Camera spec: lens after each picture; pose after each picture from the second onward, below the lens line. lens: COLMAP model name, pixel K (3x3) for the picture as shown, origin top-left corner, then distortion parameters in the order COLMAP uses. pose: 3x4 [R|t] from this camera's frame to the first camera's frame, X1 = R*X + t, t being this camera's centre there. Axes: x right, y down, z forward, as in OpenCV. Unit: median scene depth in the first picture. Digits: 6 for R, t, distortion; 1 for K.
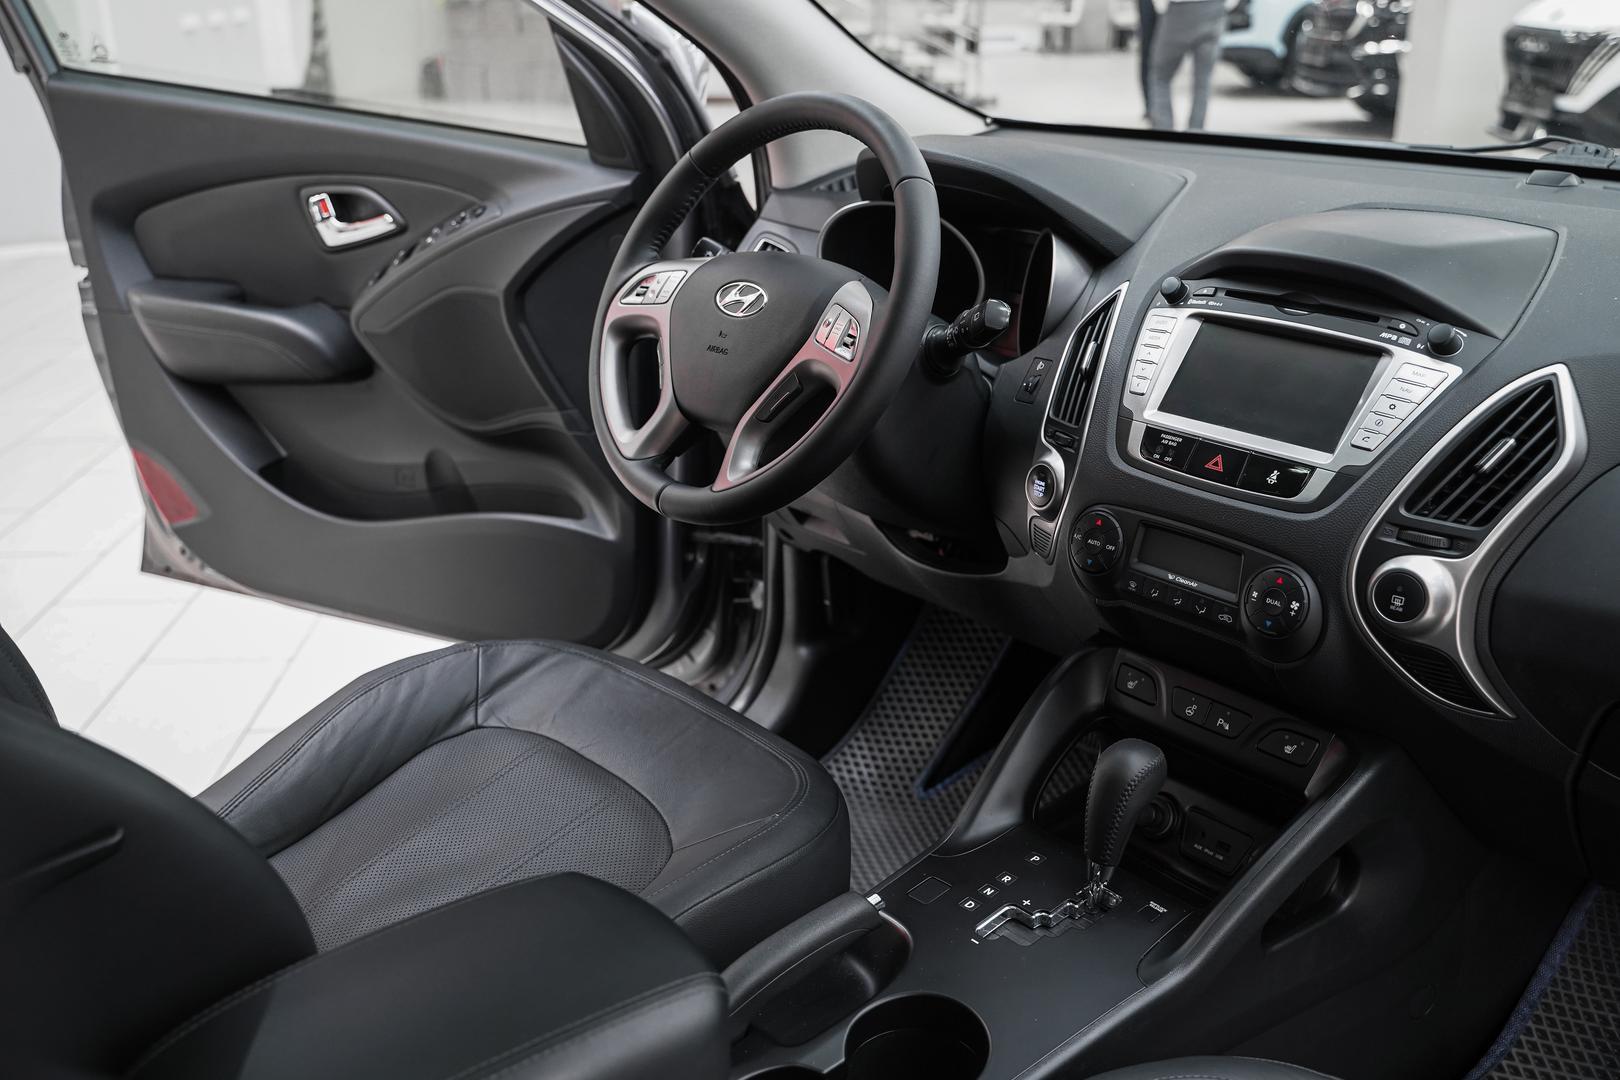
lens RADIAL K [[1545.5, 0, 810.0], [0, 1545.5, 540.0], [0, 0, 1]] dist [-0.006747, 0.002931]
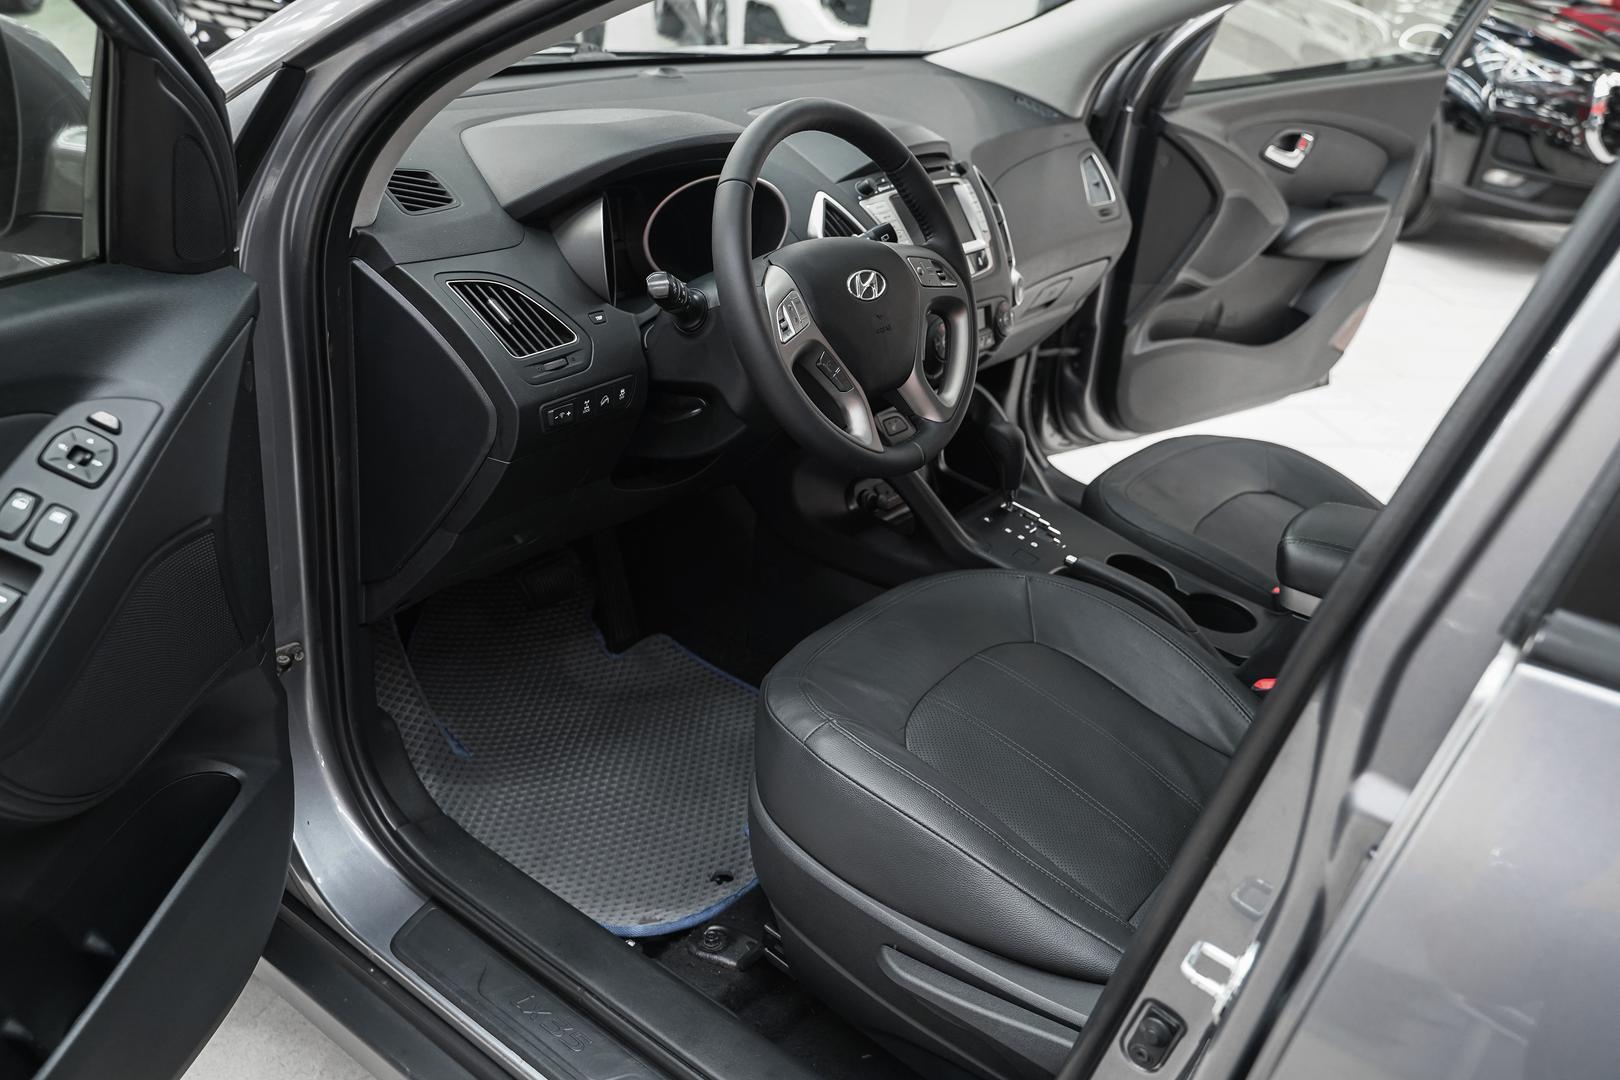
lens RADIAL K [[1311.3, 0, 822.7], [0, 1311.3, 537.9], [0, 0, 1]] dist [-0.008511, 0.003991]
pose [[-0.199112, -0.464264, 0.863026, -0.980479], [0.241797, 0.830157, 0.502368, -0.500372], [-0.949678, 0.308705, -0.053036, 1.127925]]
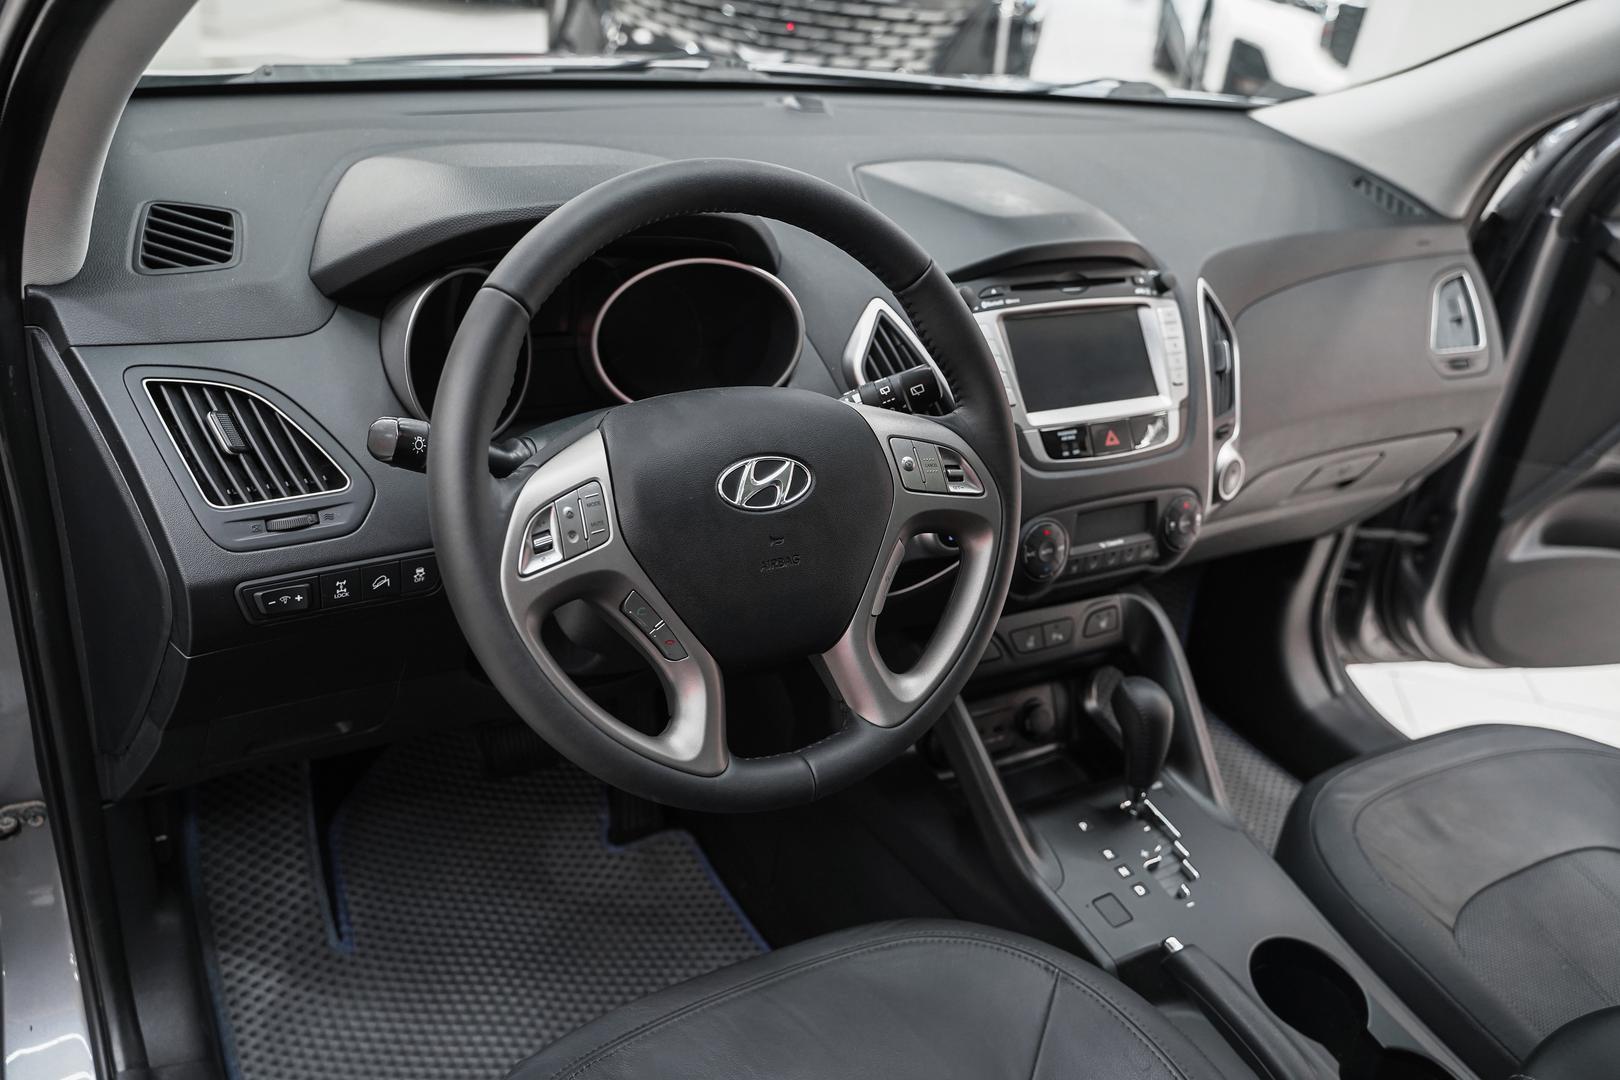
lens RADIAL K [[1305.3, 0, 810.0], [0, 1305.3, 540.0], [0, 0, 1]] dist [-0.009014, 0.002016]
pose [[0.192702, -0.450406, 0.871780, -0.554605], [0.227673, 0.884710, 0.406760, -0.361313], [-0.954480, 0.120097, 0.273030, 0.811835]]
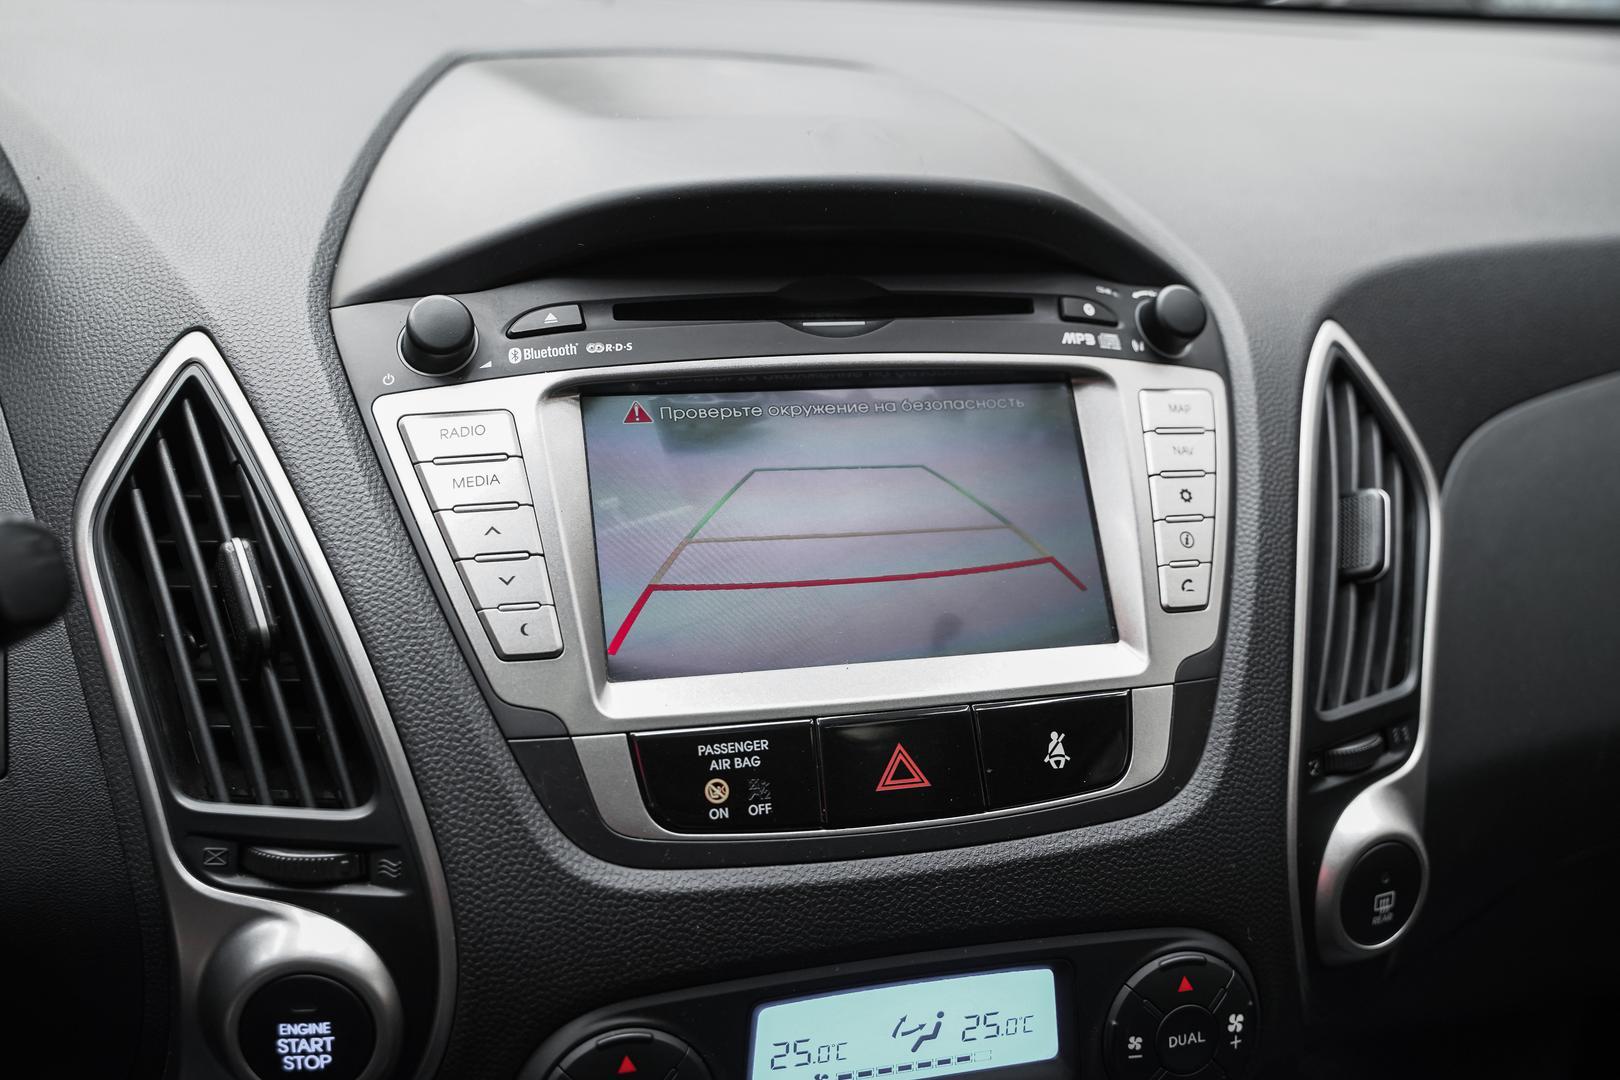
lens RADIAL K [[1672.1, 0, 810.0], [0, 1672.1, 540.0], [0, 0, 1]] dist [-0.011400, -0.003322]
pose [[0.425794, -0.316018, 0.847840, -0.056374], [0.261090, 0.940080, 0.219277, -0.164490], [-0.866333, 0.127996, 0.482789, 0.694206]]
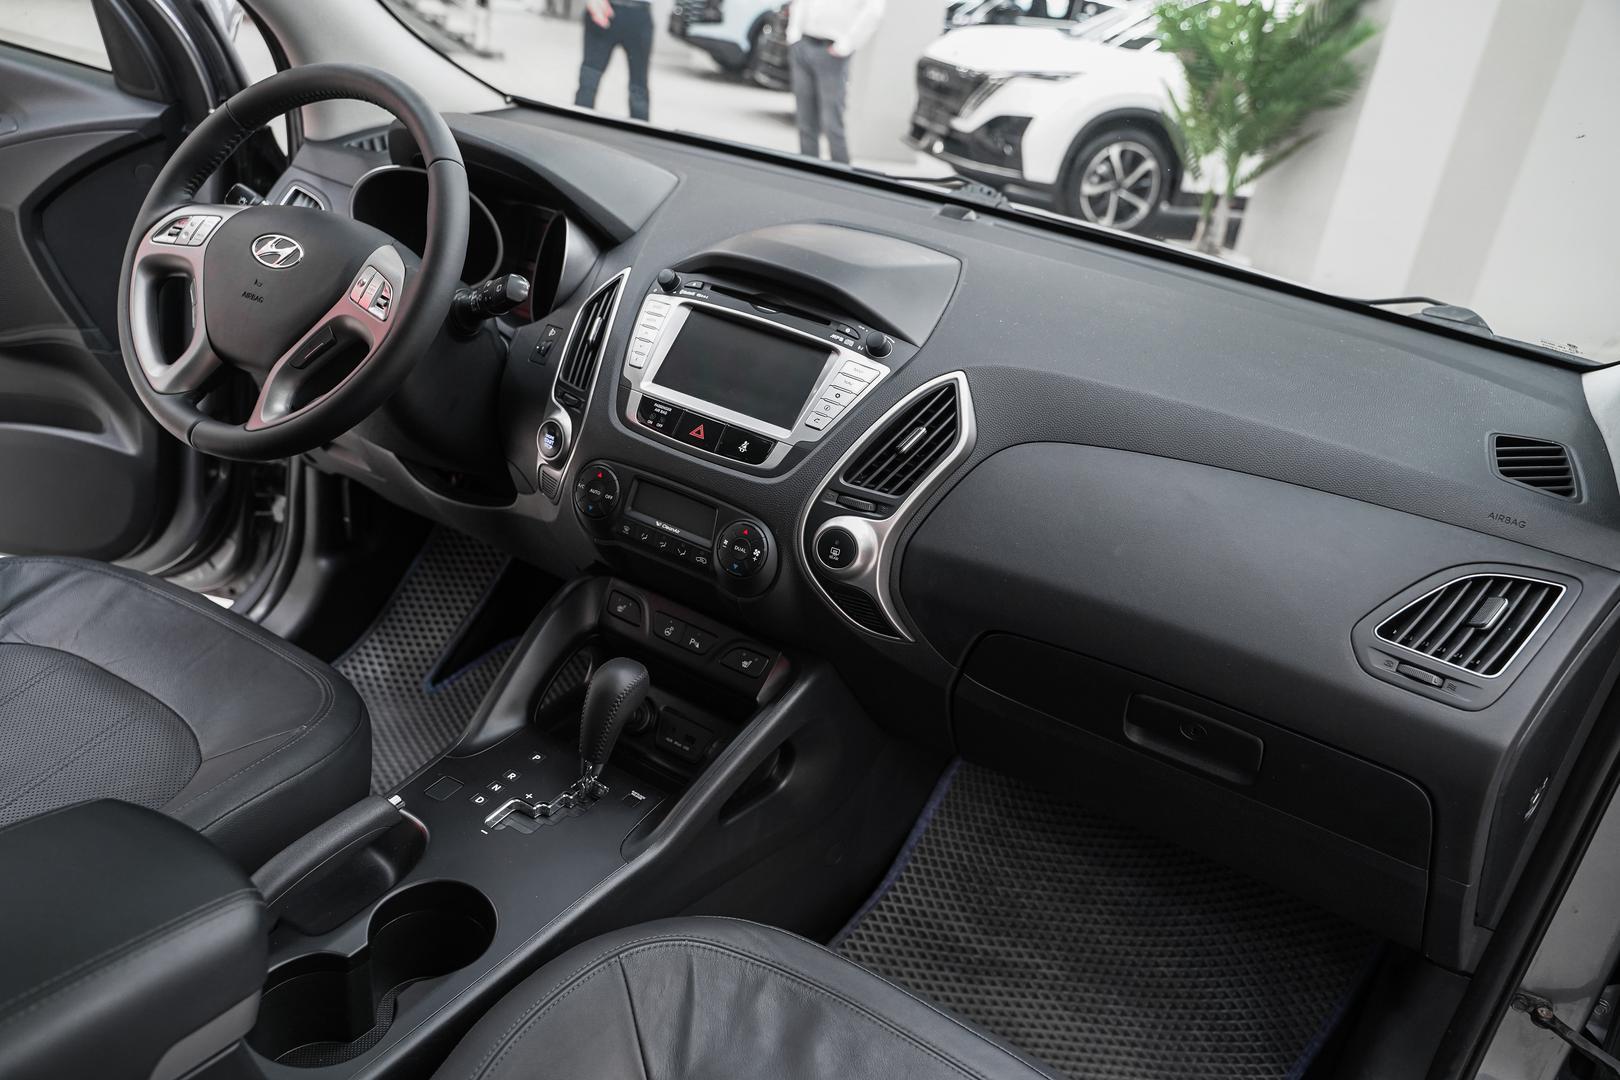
lens RADIAL K [[1321.4, 0, 797.0], [0, 1321.4, 539.5], [0, 0, 1]] dist [-0.017243, 0.008344]
pose [[0.938837, 0.019761, 0.343795, -0.015707], [-0.044410, 0.996963, 0.063970, -0.029739], [-0.341487, -0.075326, 0.936863, -0.000659]]
